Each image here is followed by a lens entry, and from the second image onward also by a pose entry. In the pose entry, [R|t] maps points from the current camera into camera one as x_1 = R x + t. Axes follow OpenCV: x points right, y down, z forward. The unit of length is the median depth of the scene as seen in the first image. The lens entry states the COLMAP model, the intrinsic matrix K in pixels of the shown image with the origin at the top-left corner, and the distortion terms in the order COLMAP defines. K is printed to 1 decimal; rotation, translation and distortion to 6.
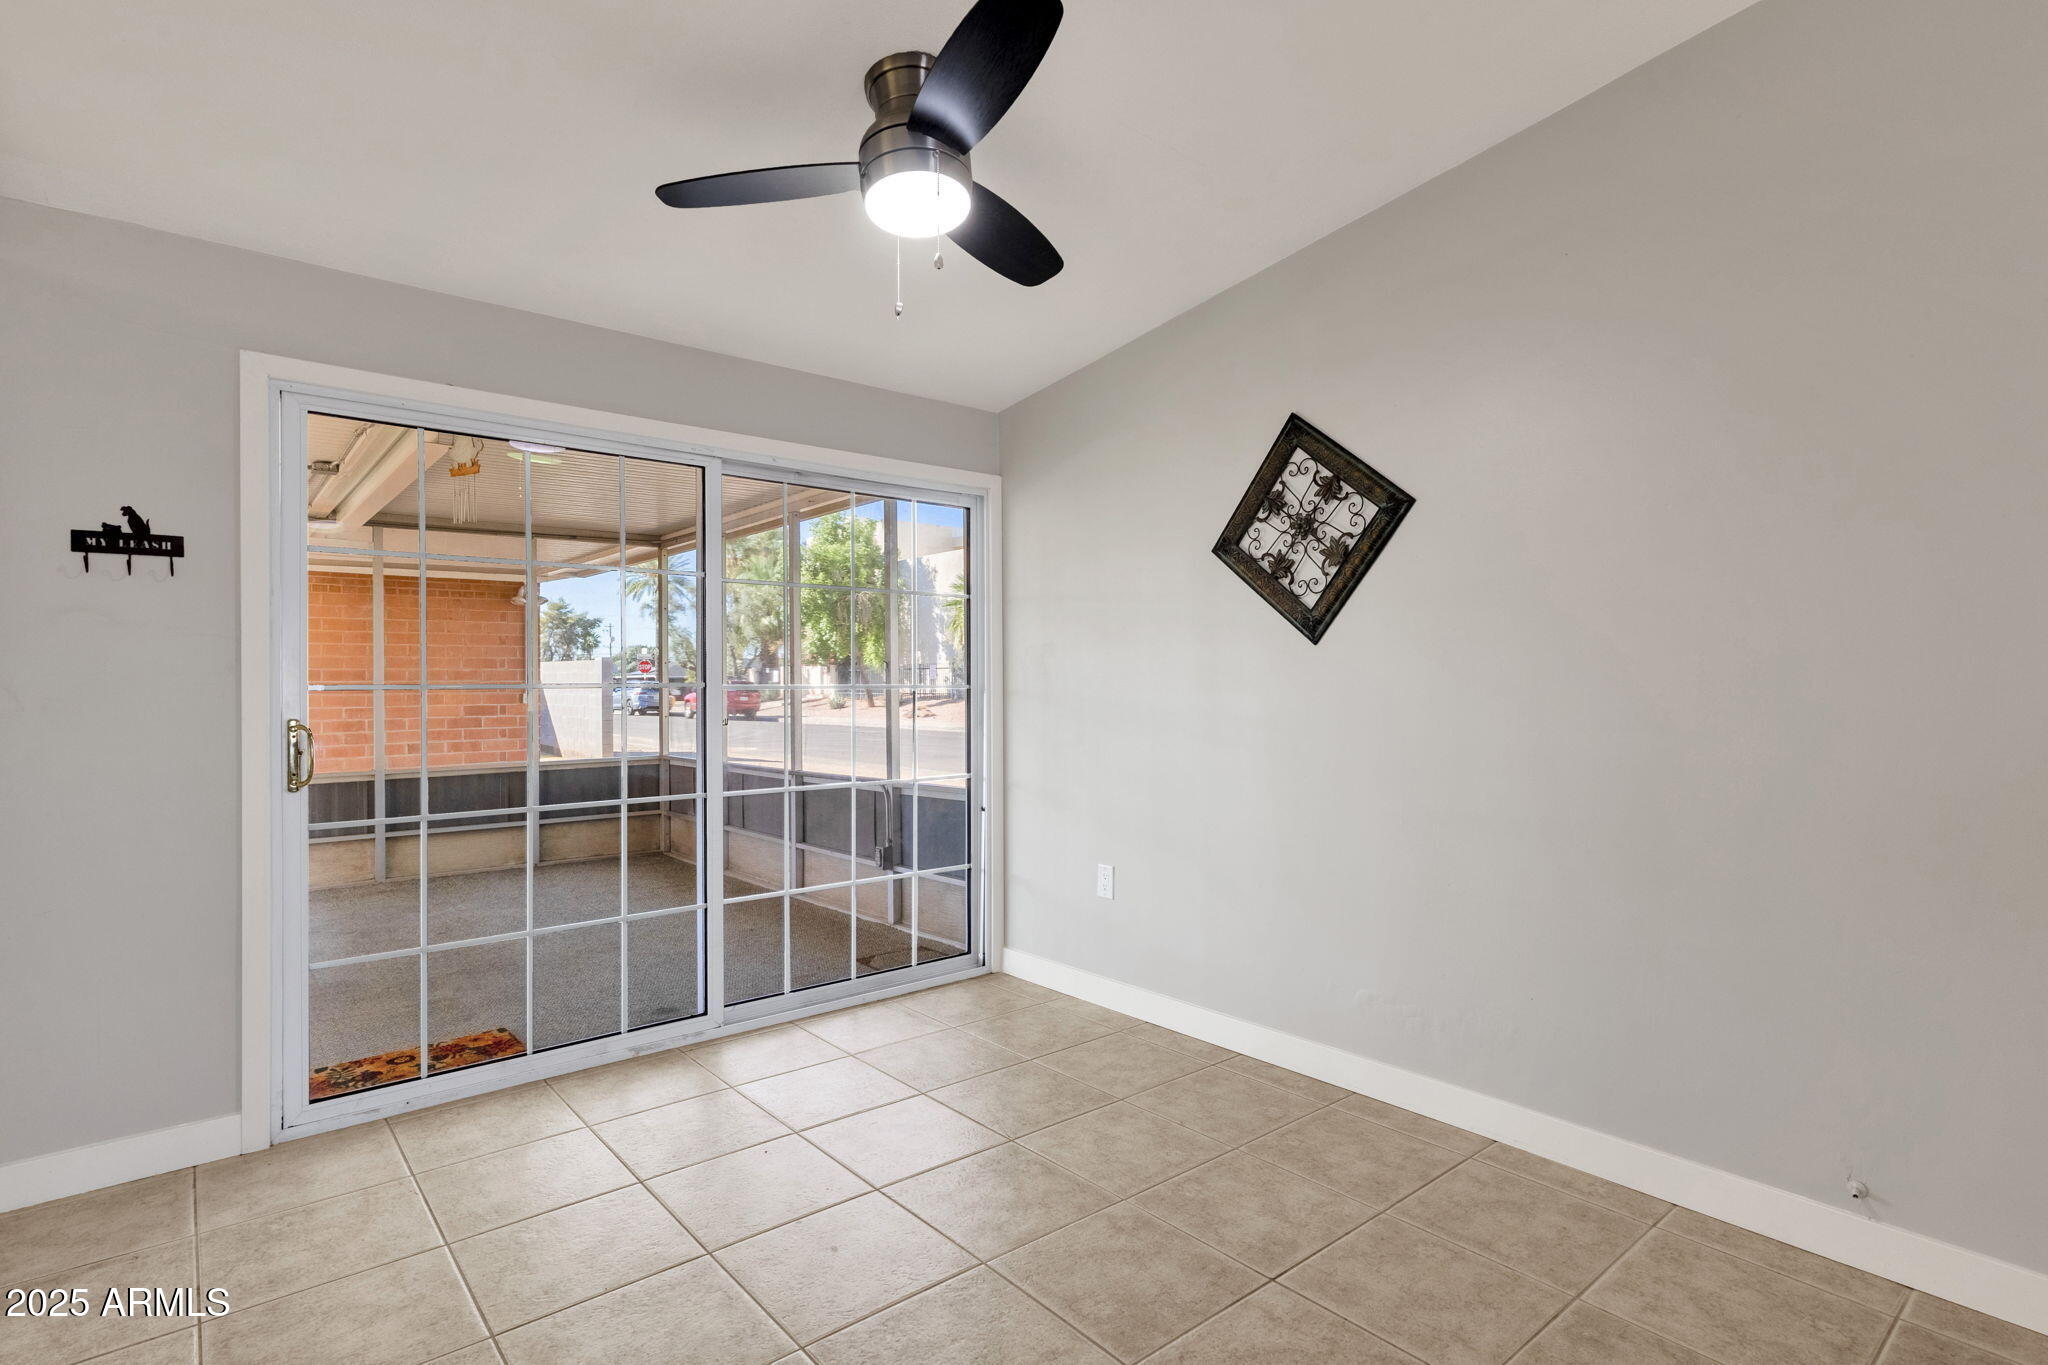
lens RADIAL K [[1004.5, 0, 1033.5], [0, 1004.5, 680.3], [0, 0, 1]] dist [0.007329, -0.000509]
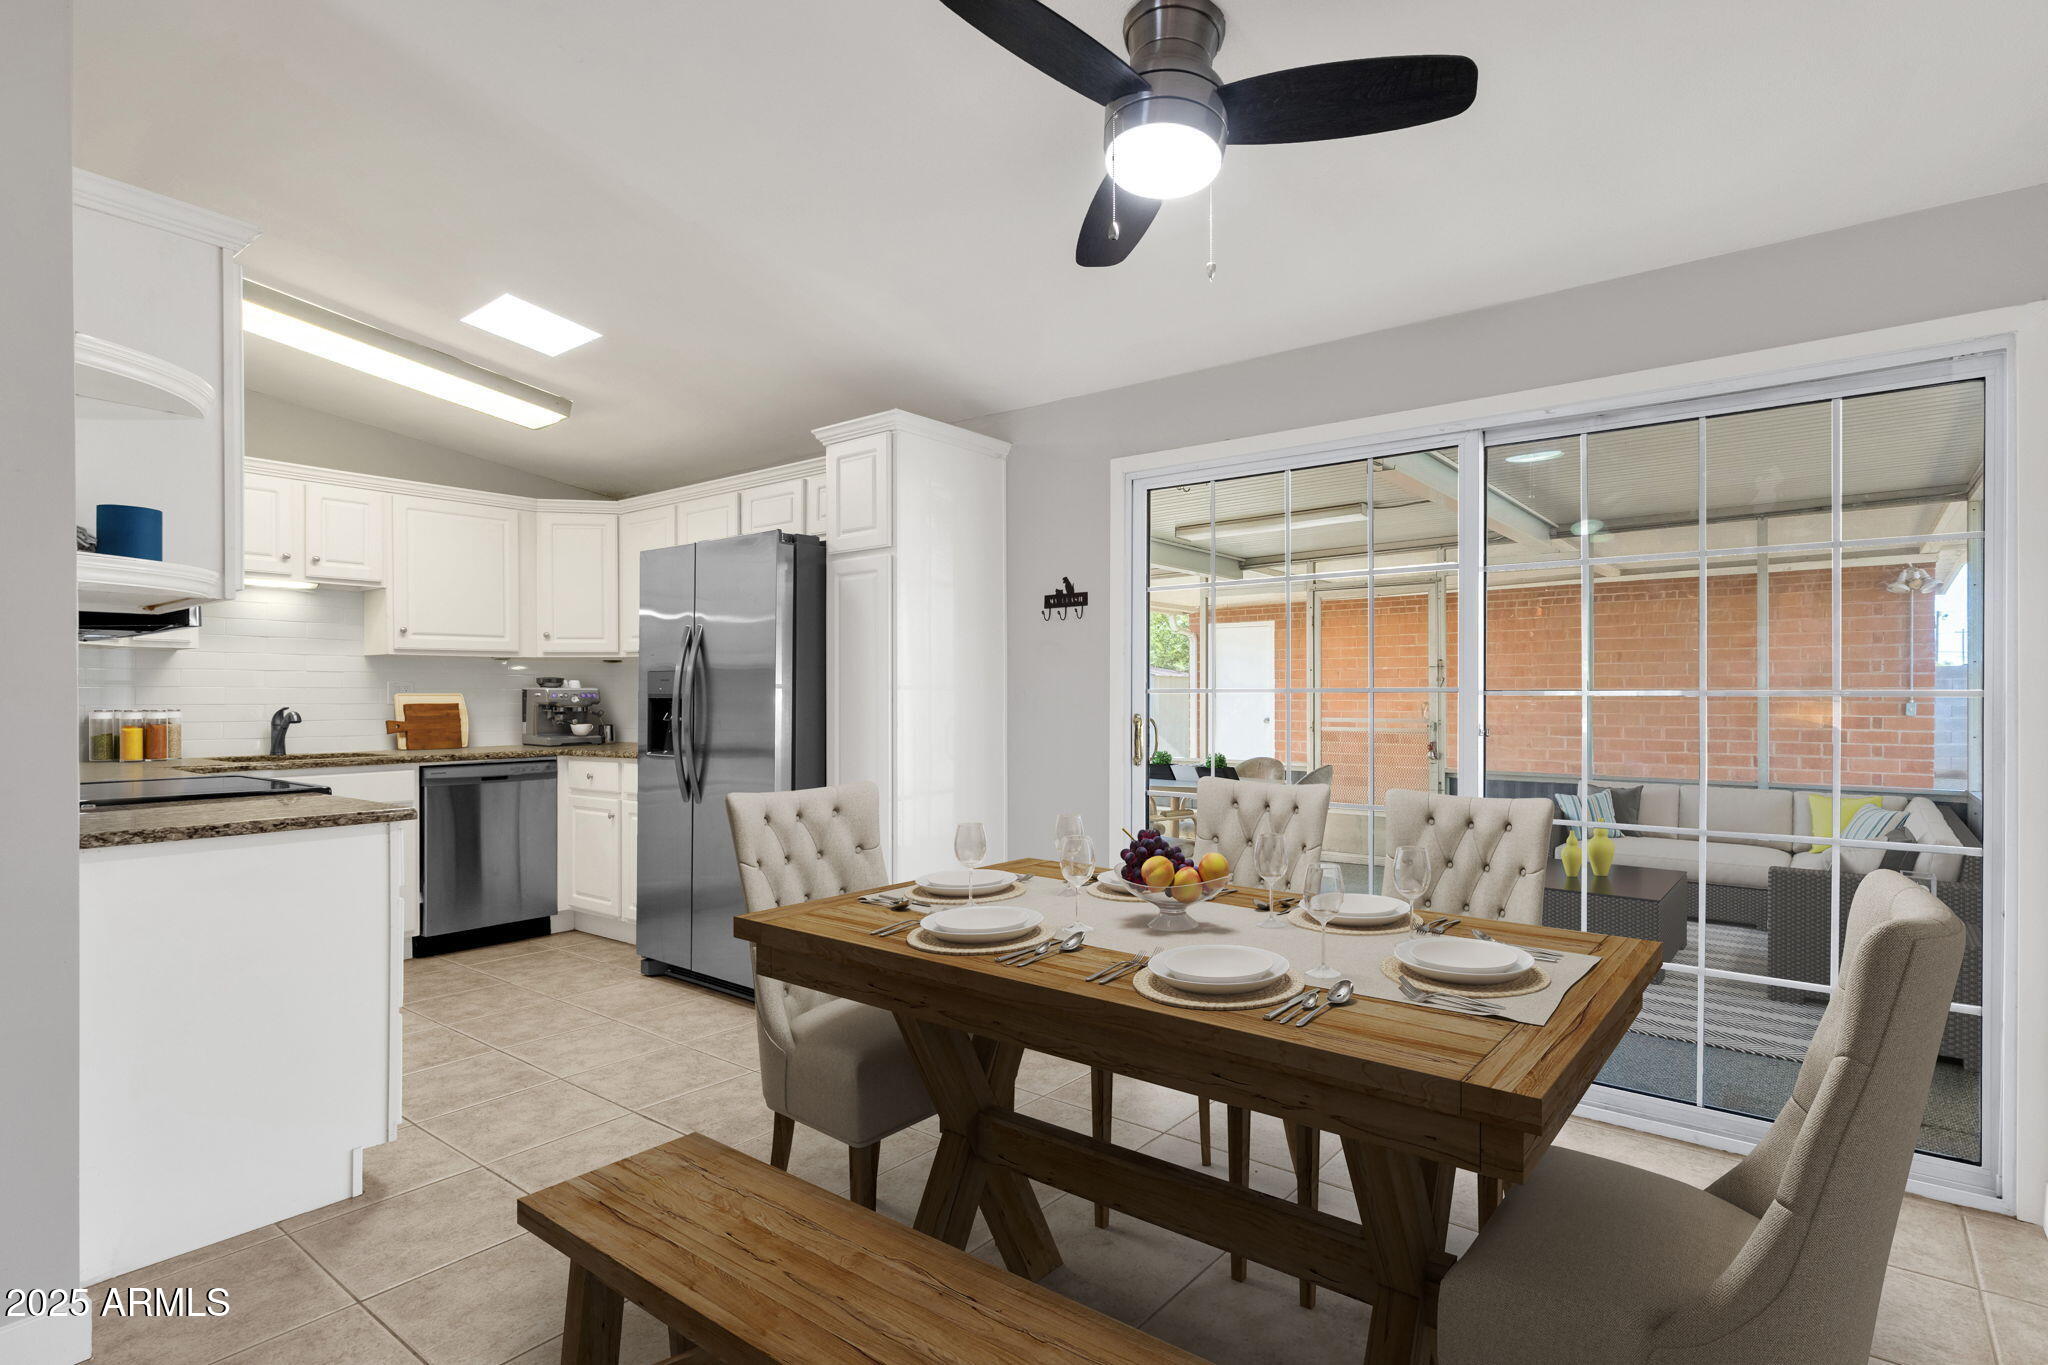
lens RADIAL K [[1060.1, 0, 1031.7], [0, 1060.1, 695.8], [0, 0, 1]] dist [0.006554, 0.001672]
pose [[0.185679, 0.006473, -0.982589, 0.602135], [0.000741, 0.999977, 0.006728, 0.003356], [0.982610, -0.001977, 0.185670, 0.516859]]
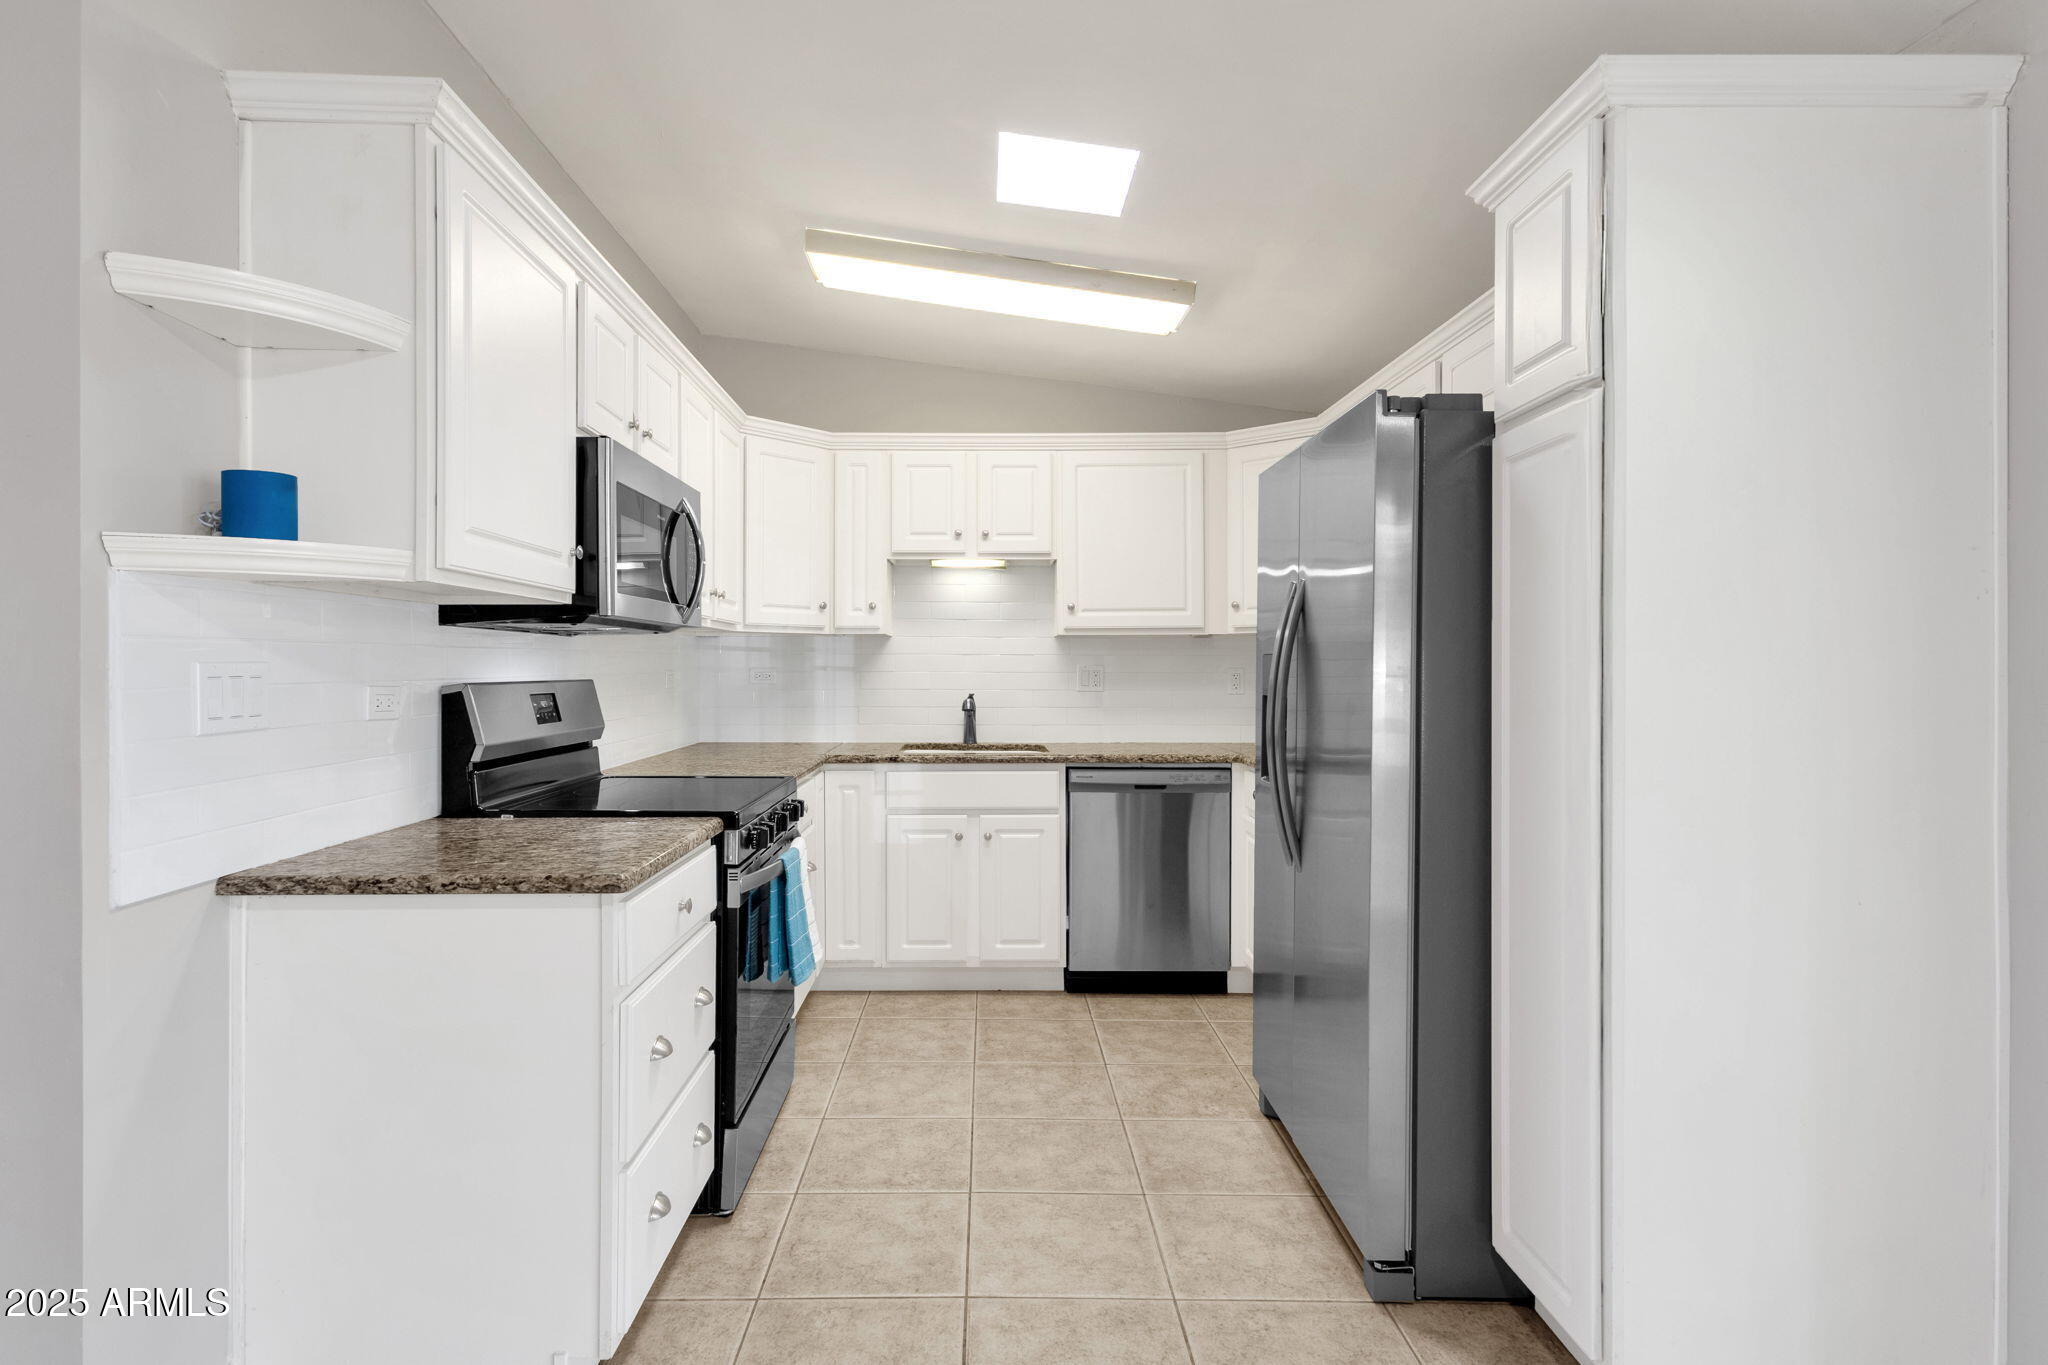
lens RADIAL K [[1060.1, 0, 987.0], [0, 1060.1, 662.3], [0, 0, 1]] dist [0.006554, 0.001672]
pose [[-0.662236, 0.005992, -0.749271, -0.030333], [0.004912, 0.999981, 0.003655, -0.018104], [0.749279, -0.001260, -0.662253, 0.716803]]
